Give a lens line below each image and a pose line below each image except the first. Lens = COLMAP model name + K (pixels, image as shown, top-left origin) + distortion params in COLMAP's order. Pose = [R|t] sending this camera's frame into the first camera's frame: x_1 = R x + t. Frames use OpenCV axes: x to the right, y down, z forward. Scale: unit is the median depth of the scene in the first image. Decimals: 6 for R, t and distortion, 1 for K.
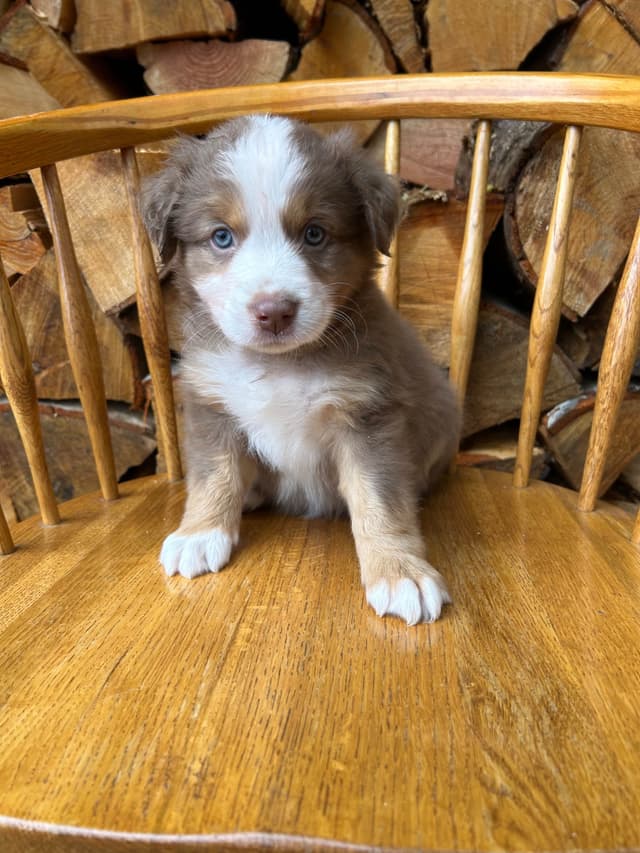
lens RADIAL K [[671.5, 0, 313.9], [0, 671.5, 428.6], [0, 0, 1]] dist [0.026739, -0.041780]
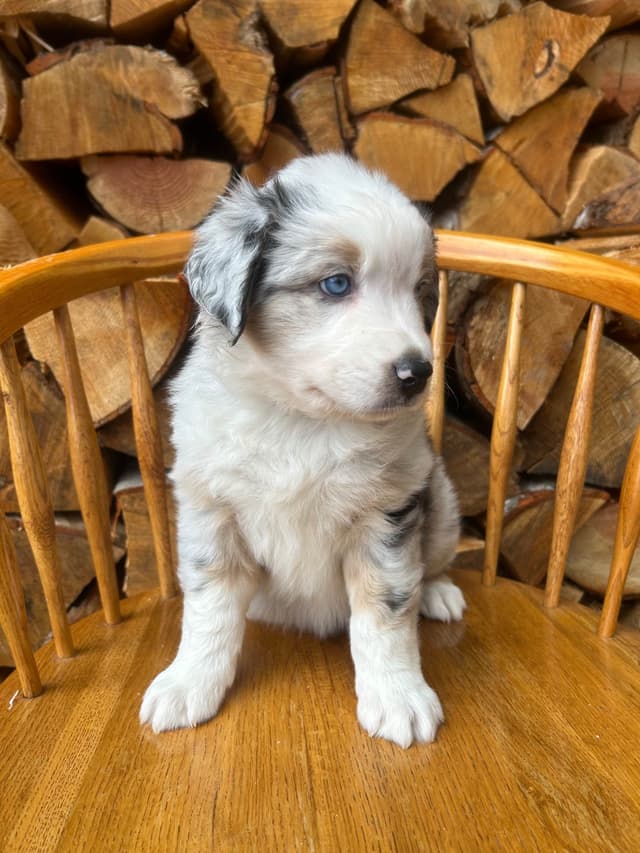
lens RADIAL K [[671.5, 0, 331.3], [0, 671.5, 426.8], [0, 0, 1]] dist [0.026739, -0.041780]
pose [[0.978615, -0.012225, 0.205337, -0.180735], [0.031767, 0.995239, -0.092145, -0.082076], [-0.203233, 0.096698, 0.974344, -0.077245]]
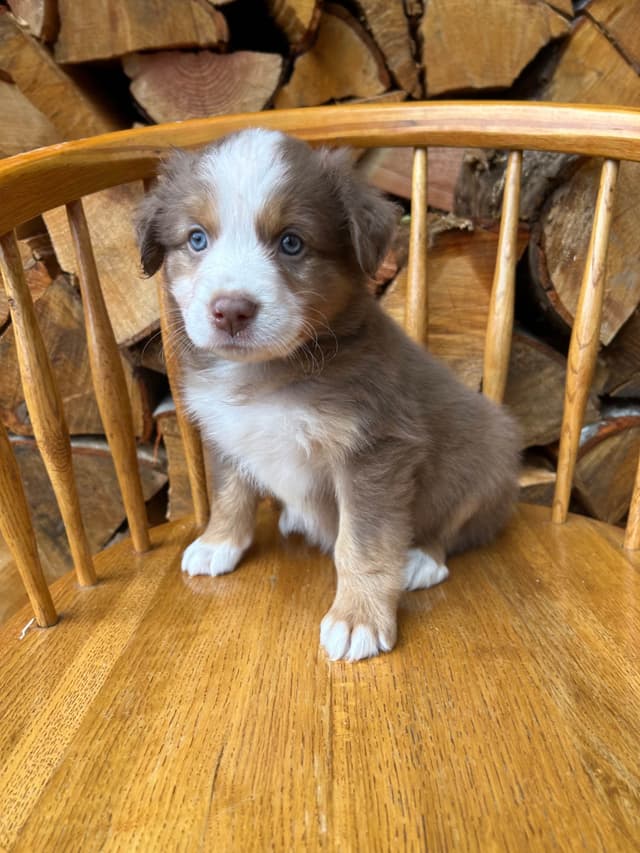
lens RADIAL K [[671.5, 0, 317.1], [0, 671.5, 420.8], [0, 0, 1]] dist [0.026739, -0.041780]
pose [[0.997009, -0.023939, 0.073486, -0.118691], [0.023983, 0.999712, 0.000285, -0.069394], [-0.073472, 0.001478, 0.997296, 0.034761]]
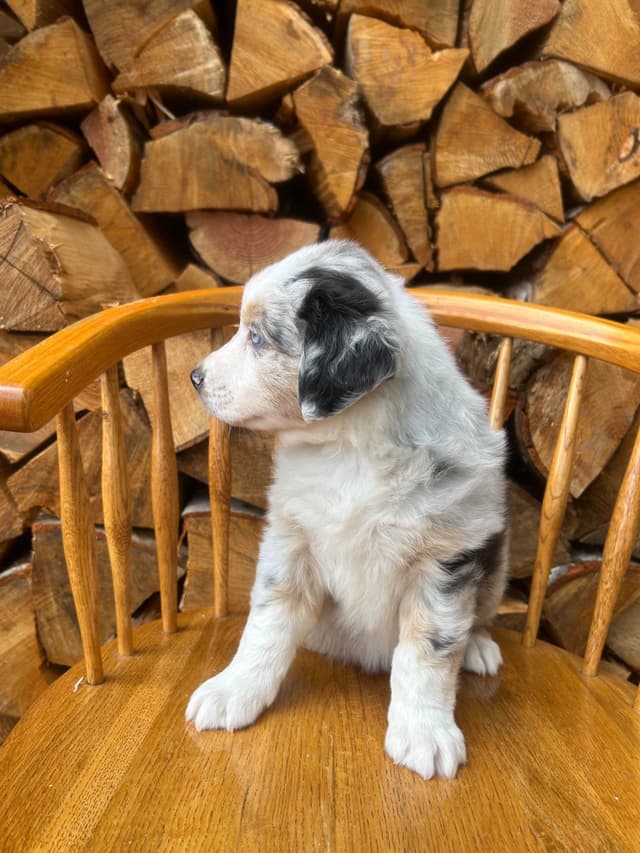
lens RADIAL K [[671.5, 0, 315.5], [0, 671.5, 424.0], [0, 0, 1]] dist [0.026739, -0.041780]
pose [[0.991363, 0.099048, 0.085956, -0.187963], [-0.083328, 0.981853, -0.170354, -0.059233], [-0.101269, 0.161721, 0.981627, -0.152988]]
